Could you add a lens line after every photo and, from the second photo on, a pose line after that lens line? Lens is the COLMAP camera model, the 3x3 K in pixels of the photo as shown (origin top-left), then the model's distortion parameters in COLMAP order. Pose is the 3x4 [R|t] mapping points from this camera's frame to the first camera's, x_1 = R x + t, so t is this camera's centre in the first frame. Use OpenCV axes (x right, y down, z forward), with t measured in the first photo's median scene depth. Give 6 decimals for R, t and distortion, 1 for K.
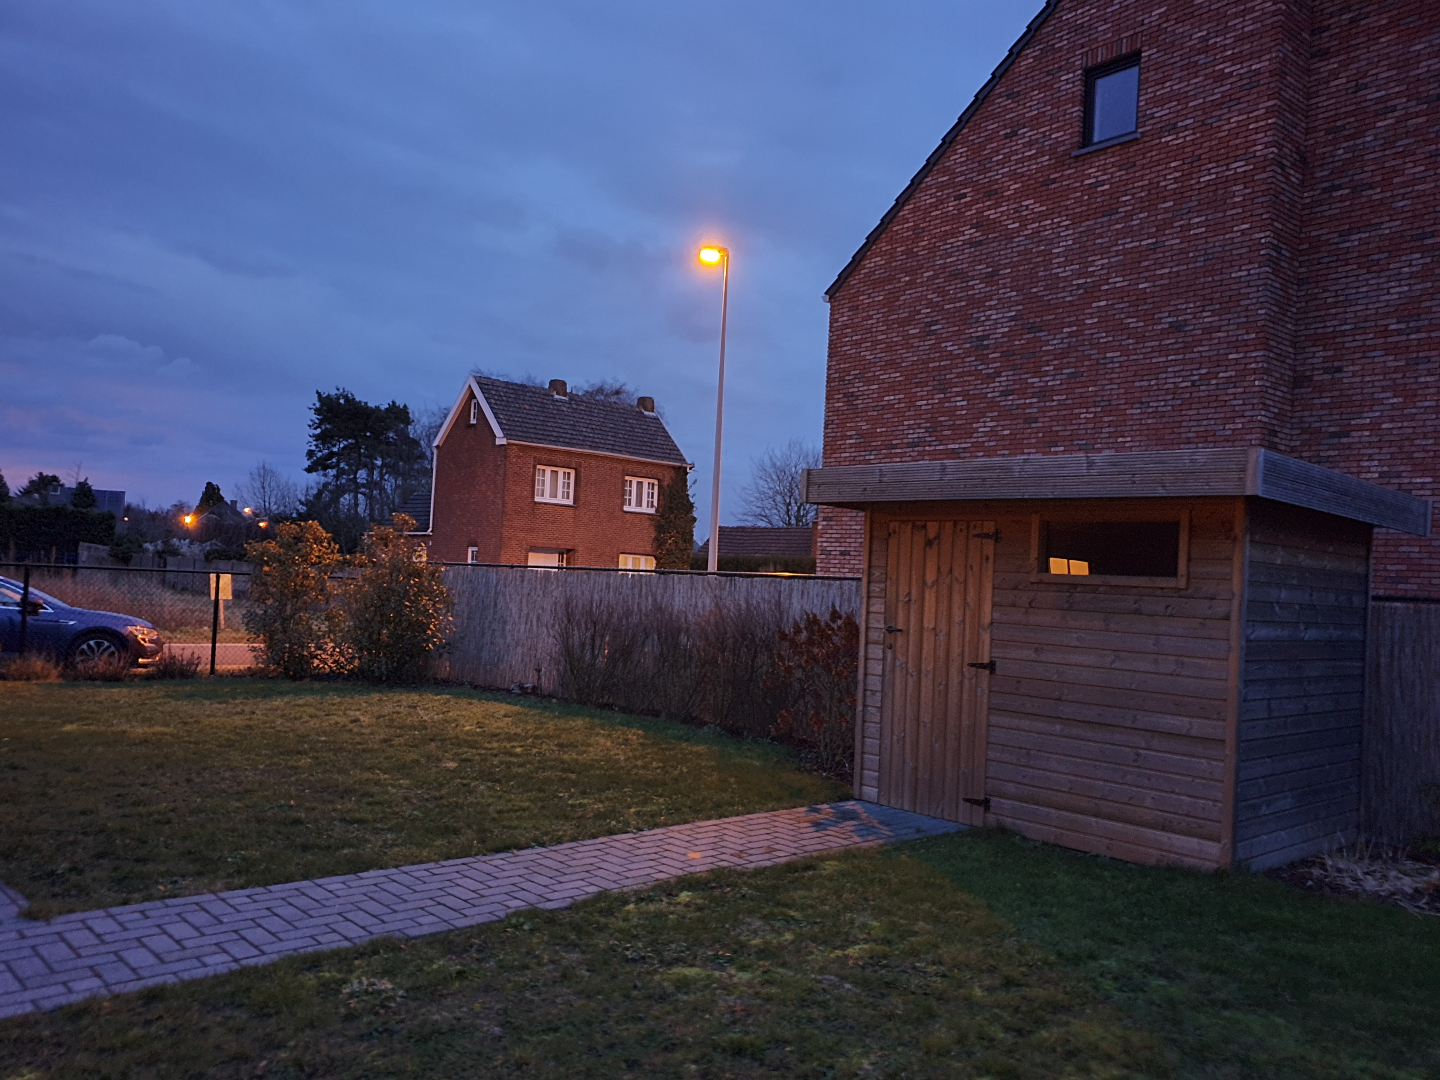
lens RADIAL K [[1142.4, 0, 717.7], [0, 1142.4, 541.1], [0, 0, 1]] dist [0.042679, -0.041651]
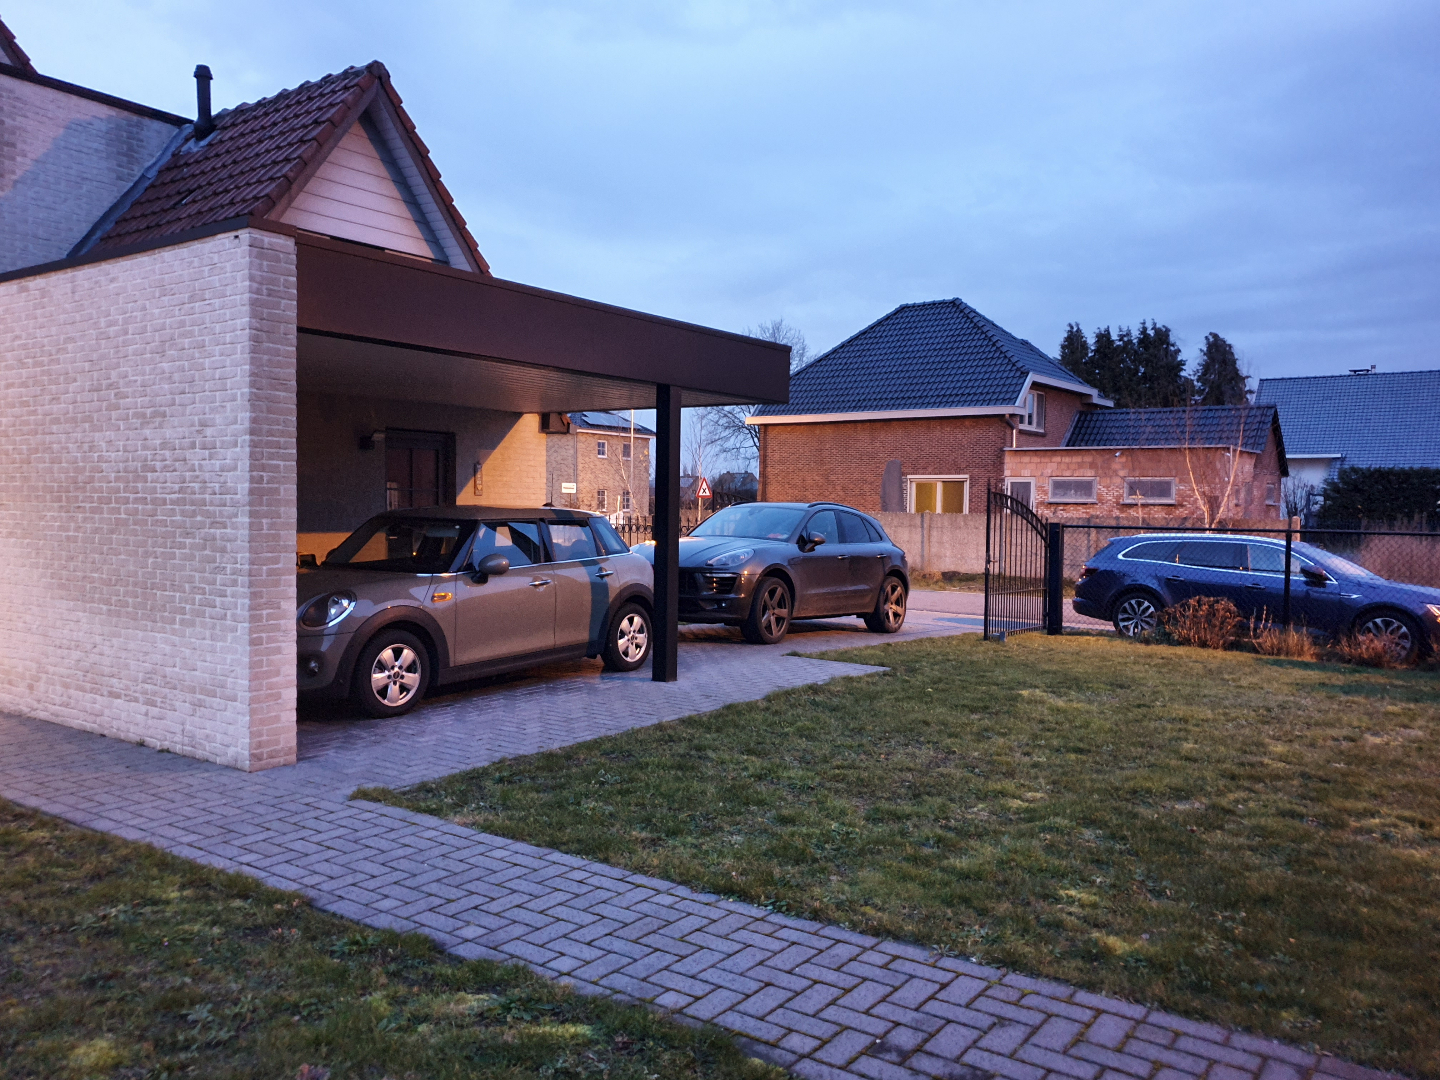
lens RADIAL K [[1142.4, 0, 717.1], [0, 1142.4, 547.6], [0, 0, 1]] dist [0.042679, -0.041651]
pose [[0.177786, -0.013687, -0.983974, 0.547401], [0.029841, 0.999518, -0.008512, 0.068435], [0.983617, -0.027850, 0.178108, 0.946077]]
